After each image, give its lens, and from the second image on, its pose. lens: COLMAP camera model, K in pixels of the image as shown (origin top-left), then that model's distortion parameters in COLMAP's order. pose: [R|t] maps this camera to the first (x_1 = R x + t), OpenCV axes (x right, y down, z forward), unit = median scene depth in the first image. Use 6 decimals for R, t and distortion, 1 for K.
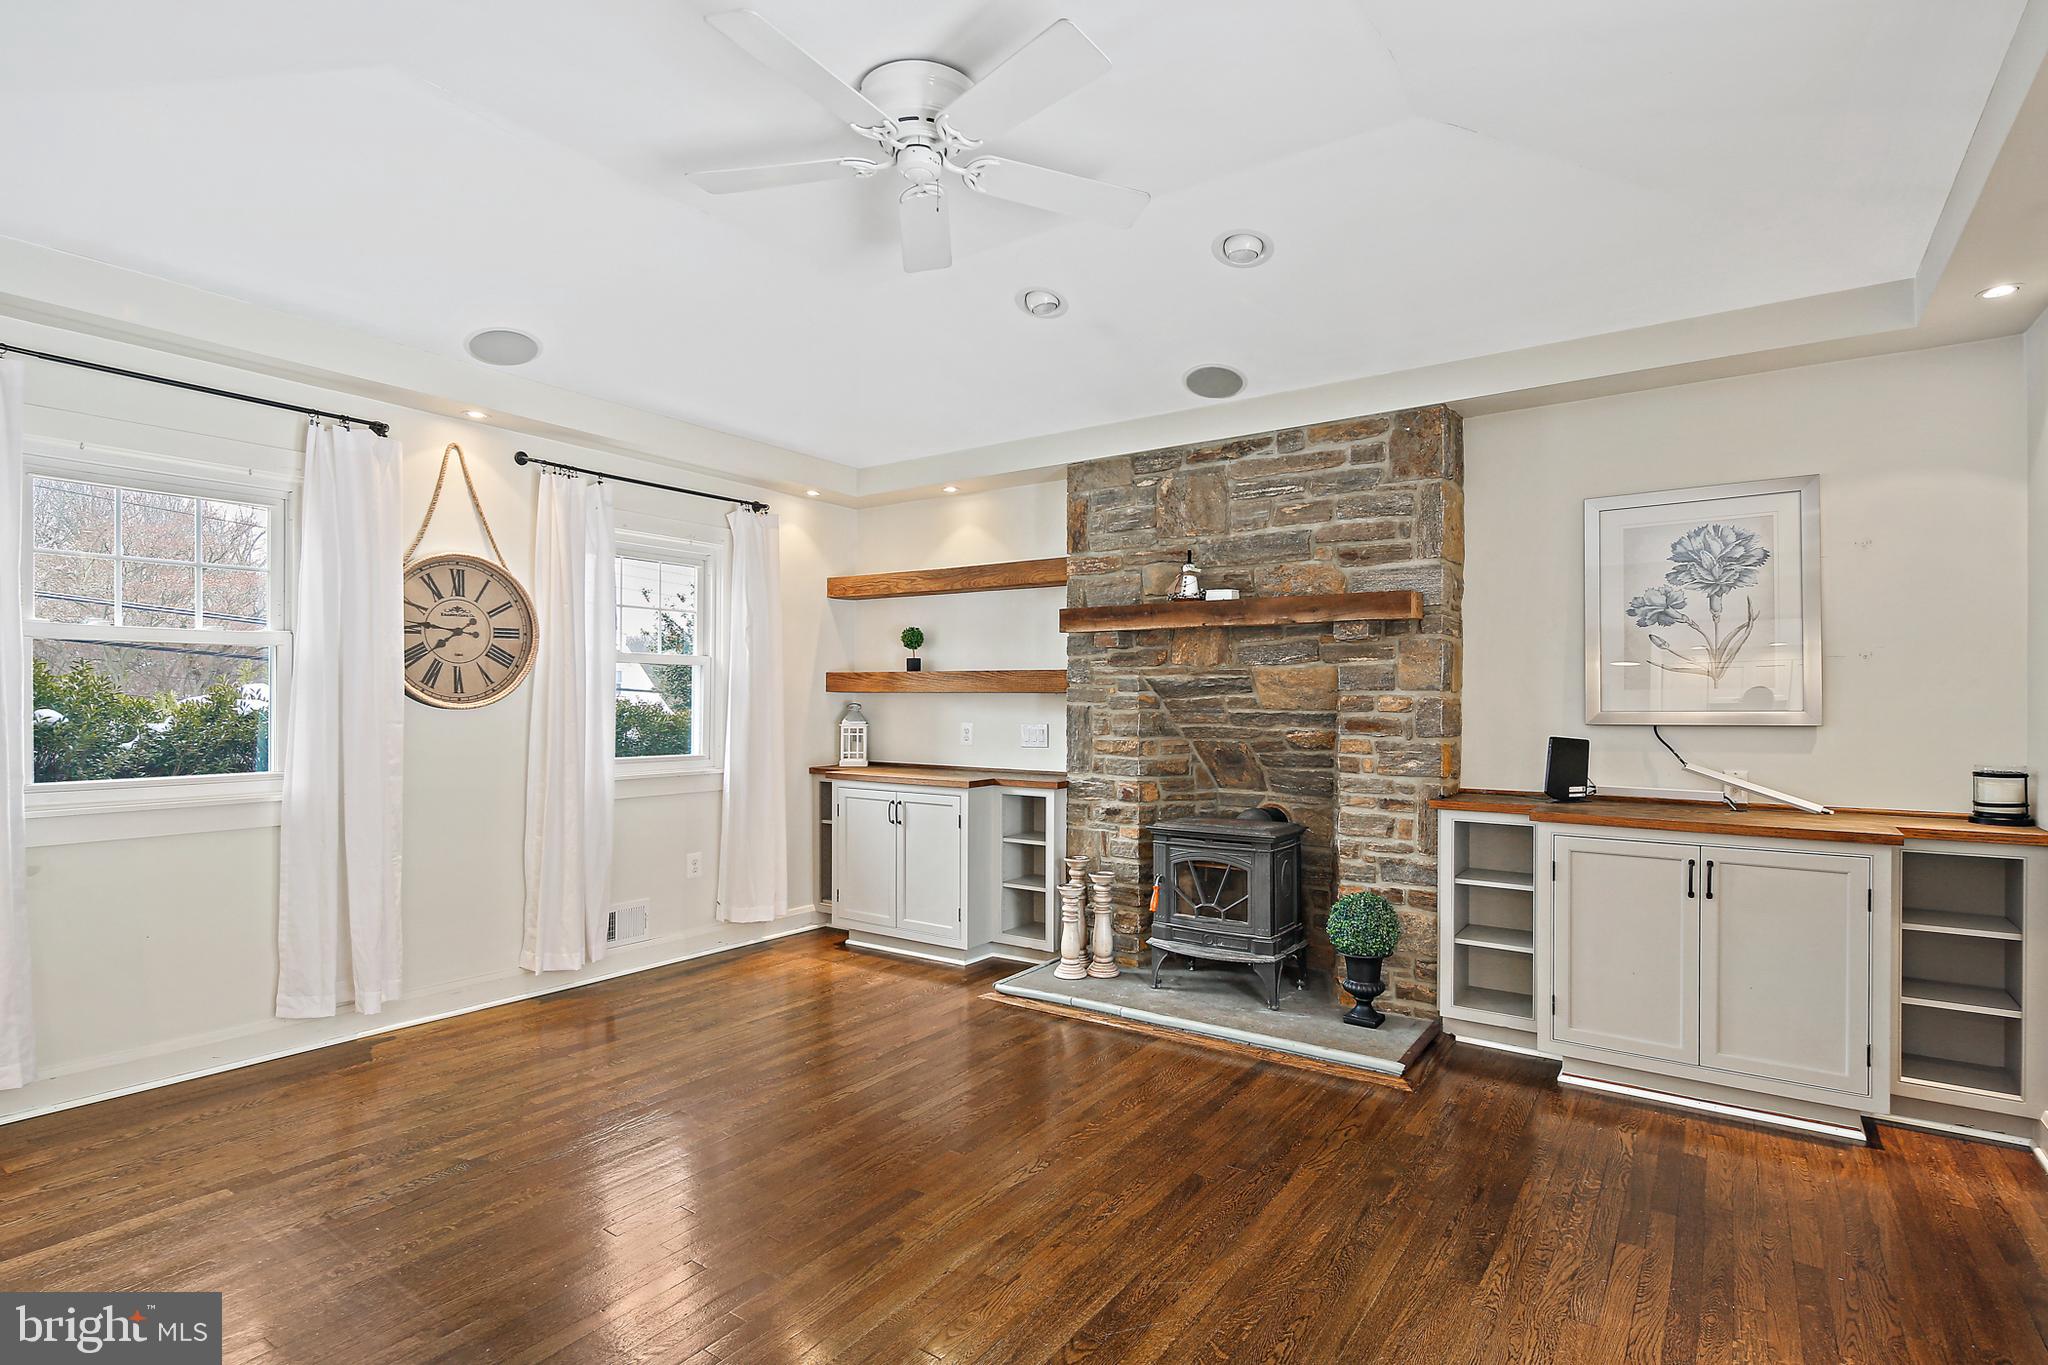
lens RADIAL K [[1001.8, 0, 1029.5], [0, 1001.8, 703.2], [0, 0, 1]] dist [0.002633, -0.002704]
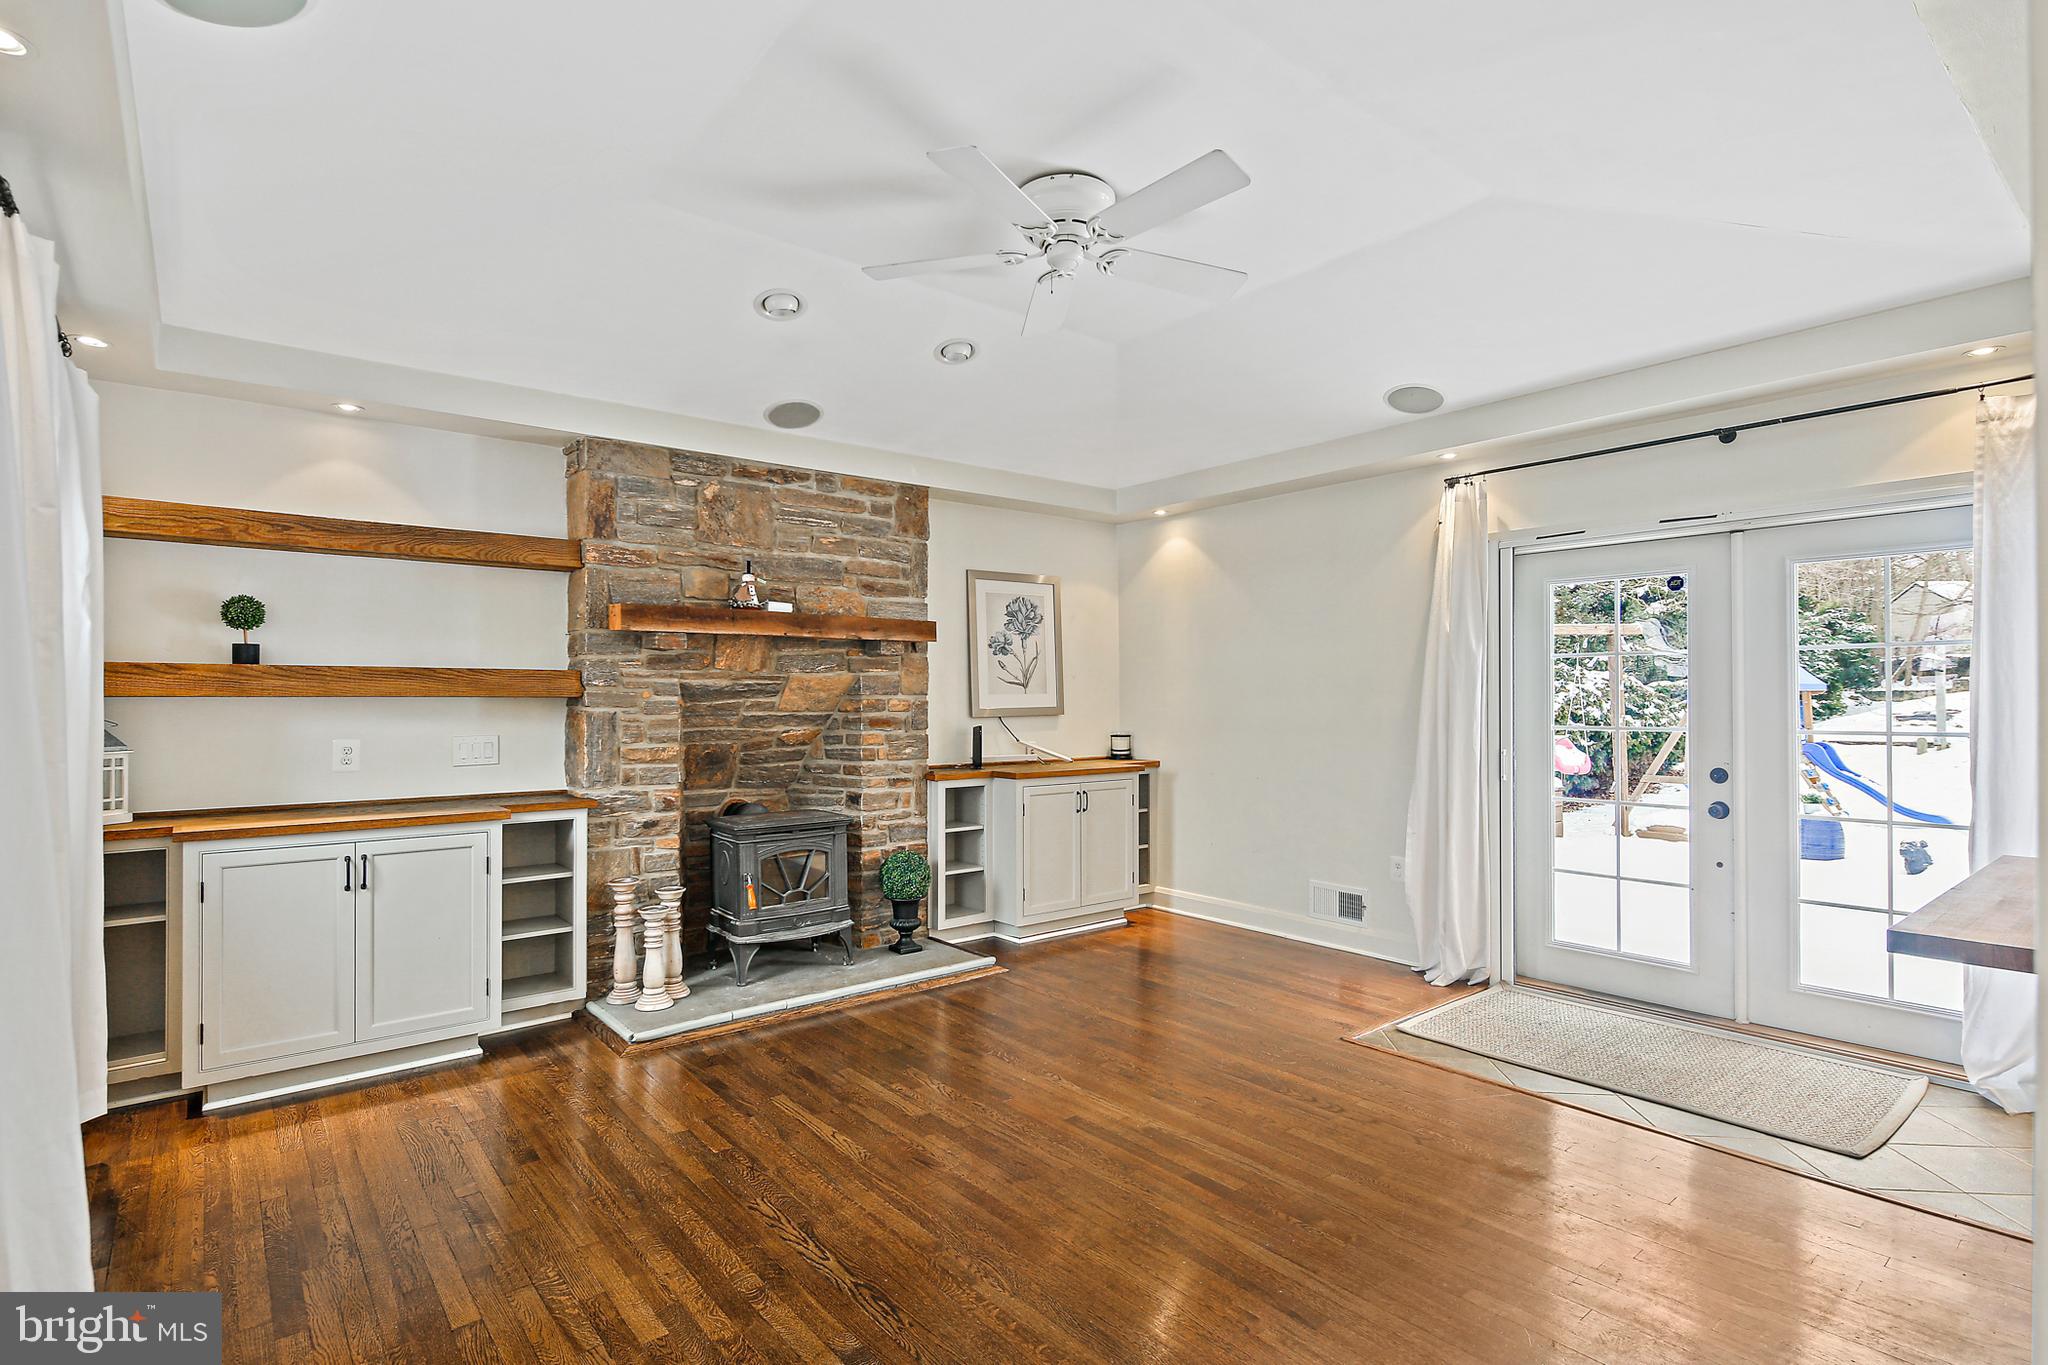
lens RADIAL K [[1001.7, 0, 1025.0], [0, 1001.7, 694.2], [0, 0, 1]] dist [0.000829, -0.000305]
pose [[0.277590, -0.001274, 0.960699, -0.774665], [0.006825, 0.999976, -0.000646, -0.010853], [-0.960675, 0.006737, 0.277592, 0.436515]]
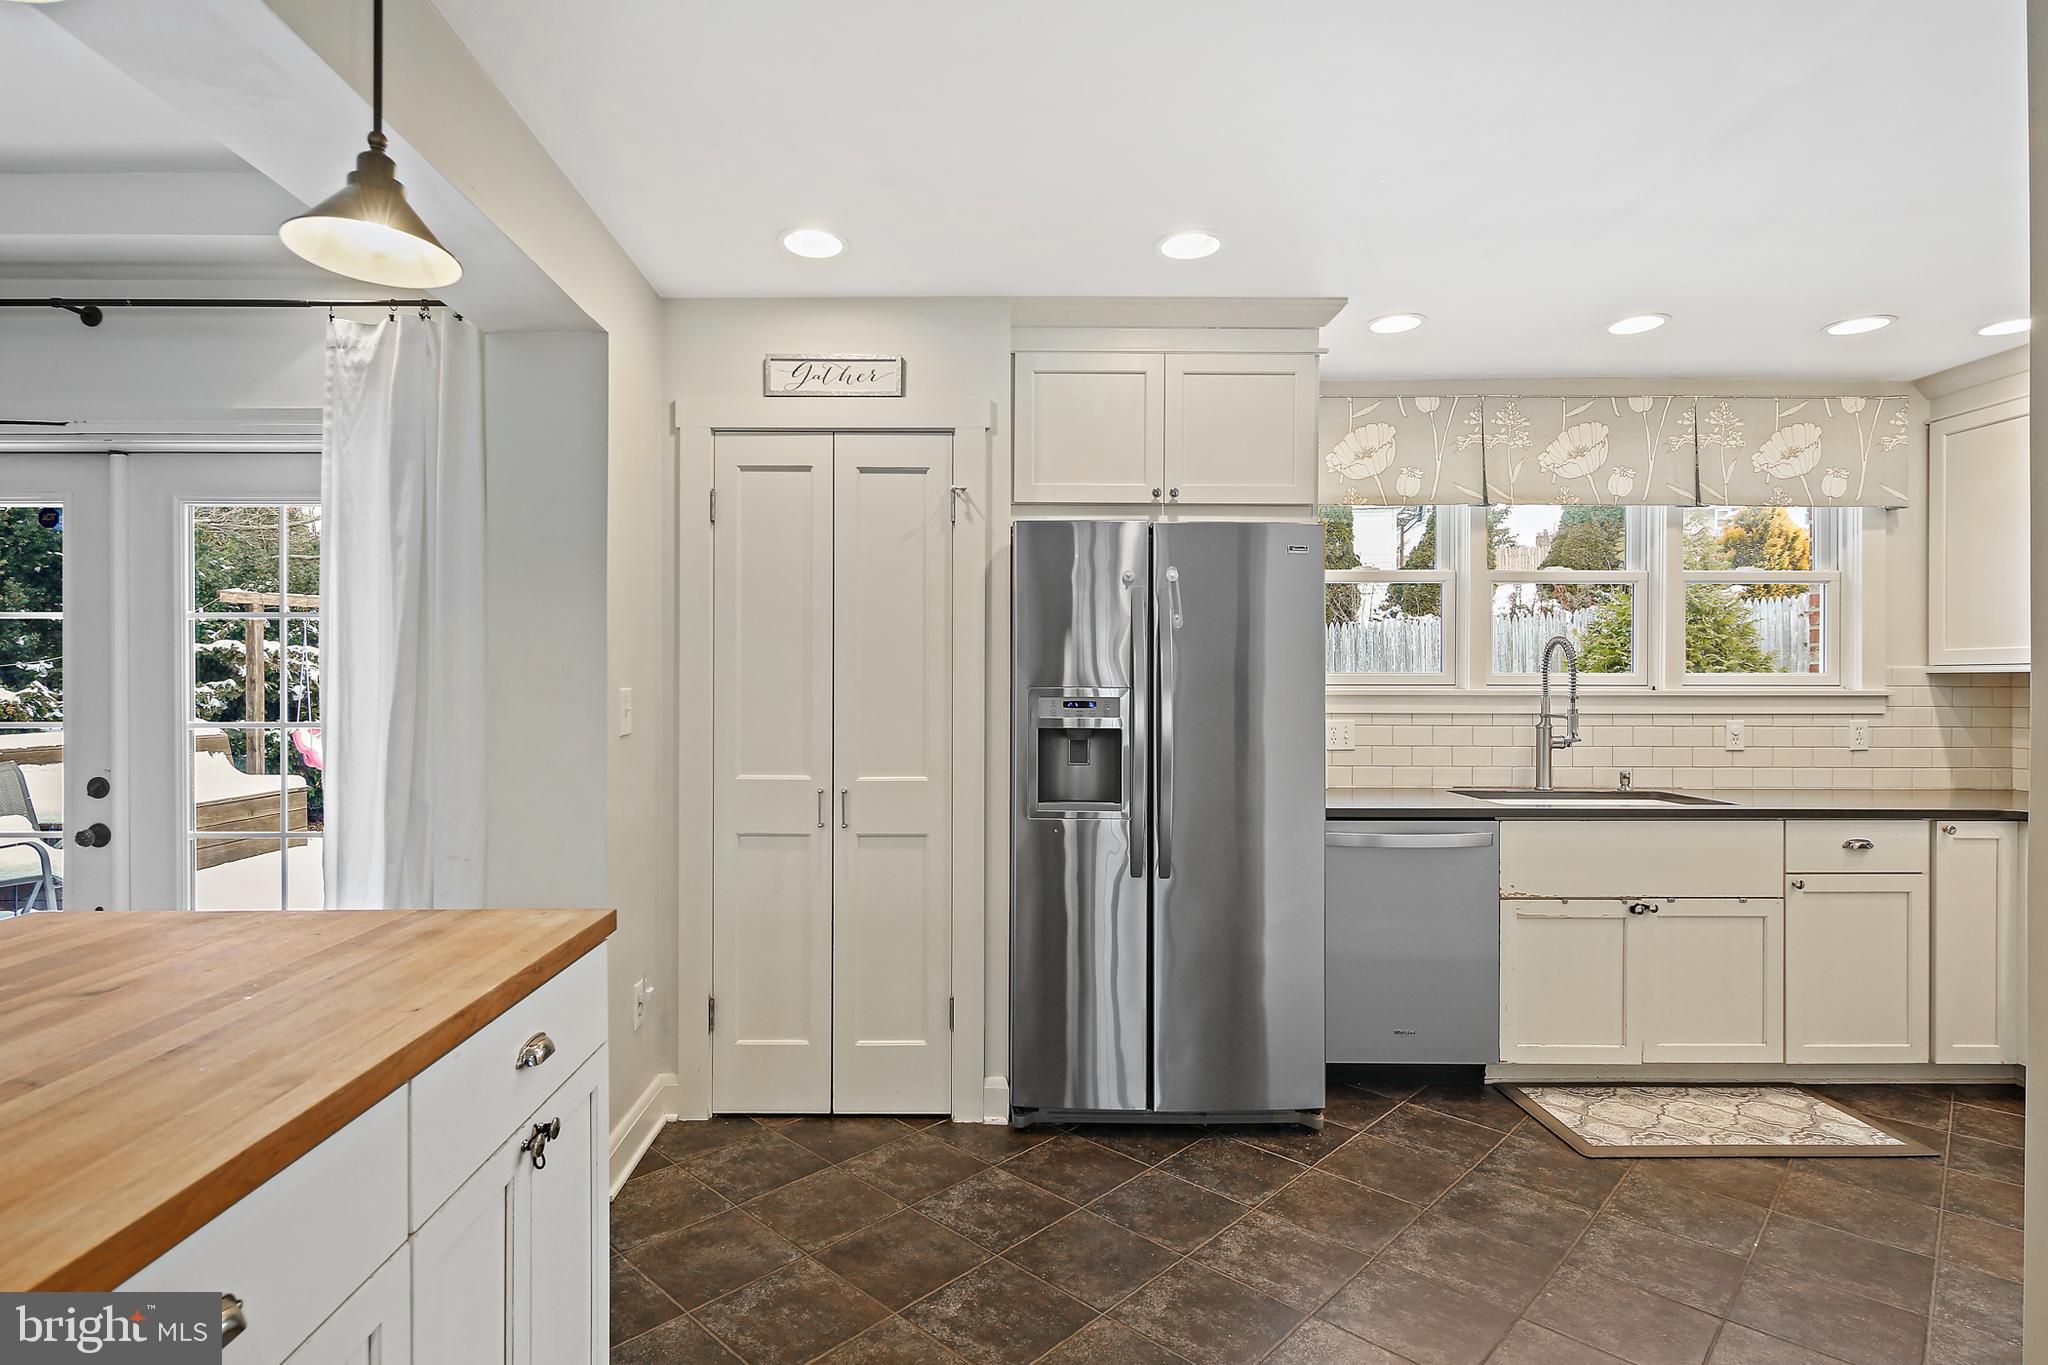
lens RADIAL K [[1015.4, 0, 982.1], [0, 1015.4, 689.5], [0, 0, 1]] dist [0.003959, -0.001066]
pose [[-0.578353, -0.012290, 0.815694, -0.602961], [-0.001141, 0.999898, 0.014256, -0.008001], [-0.815786, 0.007314, -0.578308, -0.010611]]
